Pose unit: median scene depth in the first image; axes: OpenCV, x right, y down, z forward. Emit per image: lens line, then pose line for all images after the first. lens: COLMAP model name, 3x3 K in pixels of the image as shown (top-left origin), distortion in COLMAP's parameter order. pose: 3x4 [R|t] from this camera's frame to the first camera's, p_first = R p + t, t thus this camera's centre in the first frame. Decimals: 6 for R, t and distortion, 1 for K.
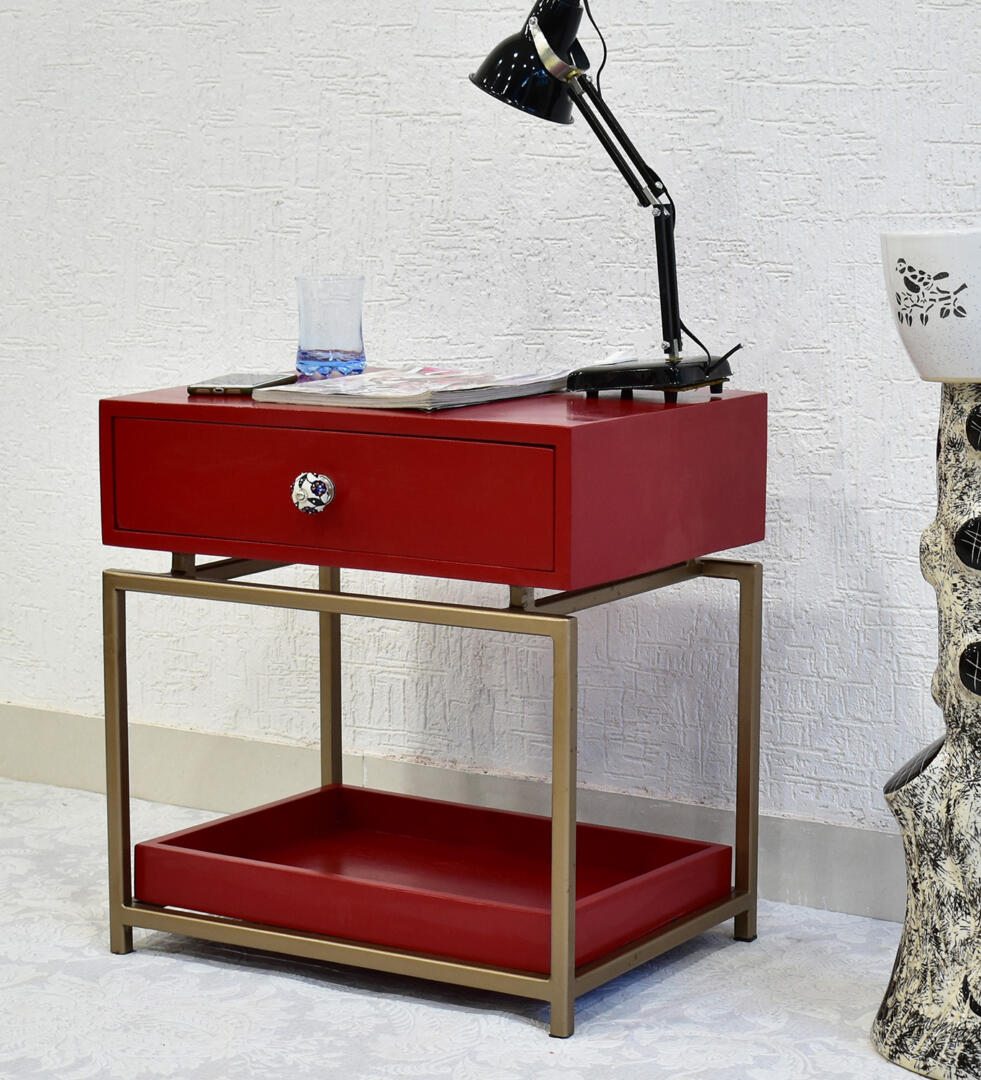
lens RADIAL K [[3024.7, 0, 575.0], [0, 3024.7, 632.8], [0, 0, 1]] dist [-0.016525, -0.189683]
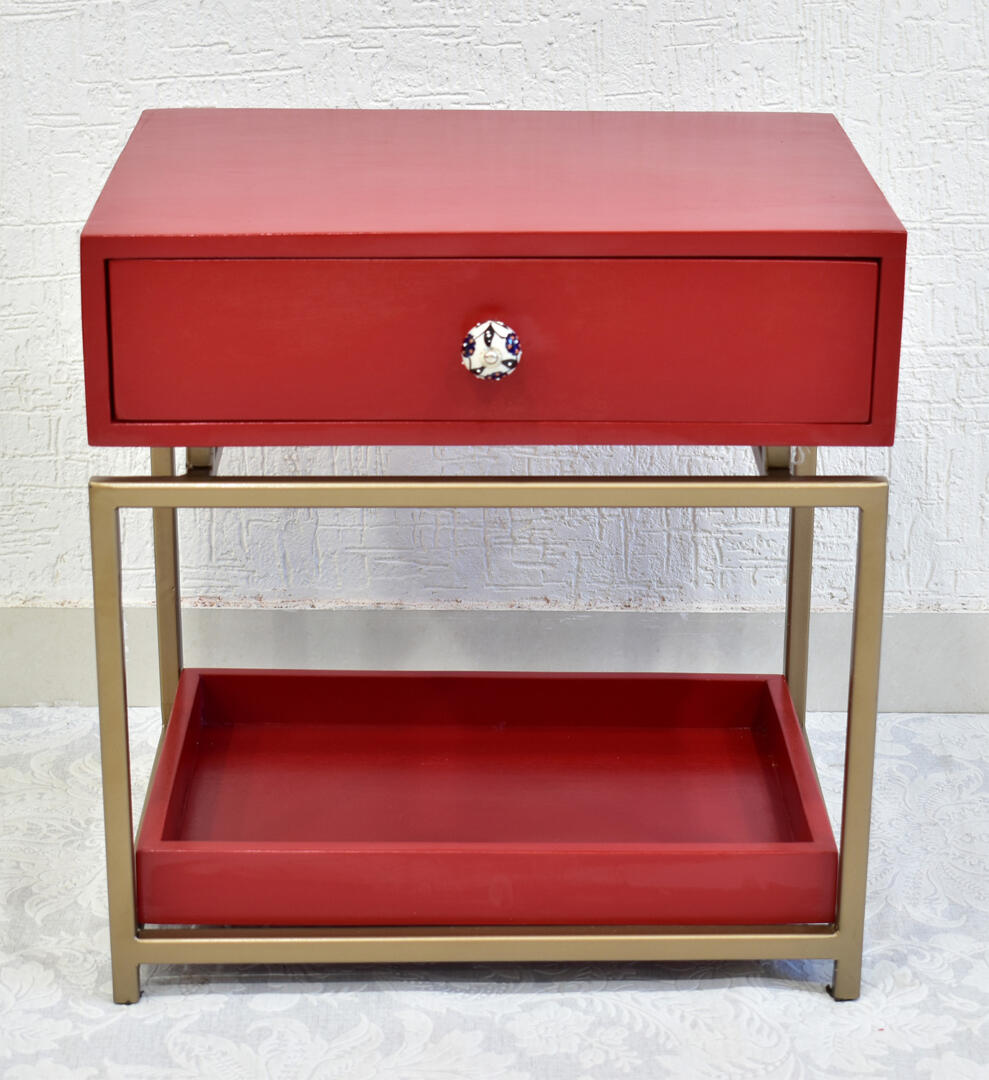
lens RADIAL K [[2765.5, 0, 520.1], [0, 2765.5, 538.6], [0, 0, 1]] dist [-0.026623, 0.049572]
pose [[0.844198, -0.171847, 0.507739, -0.357853], [0.087675, 0.978728, 0.185483, -0.102157], [-0.528813, -0.112068, 0.841307, 0.397141]]
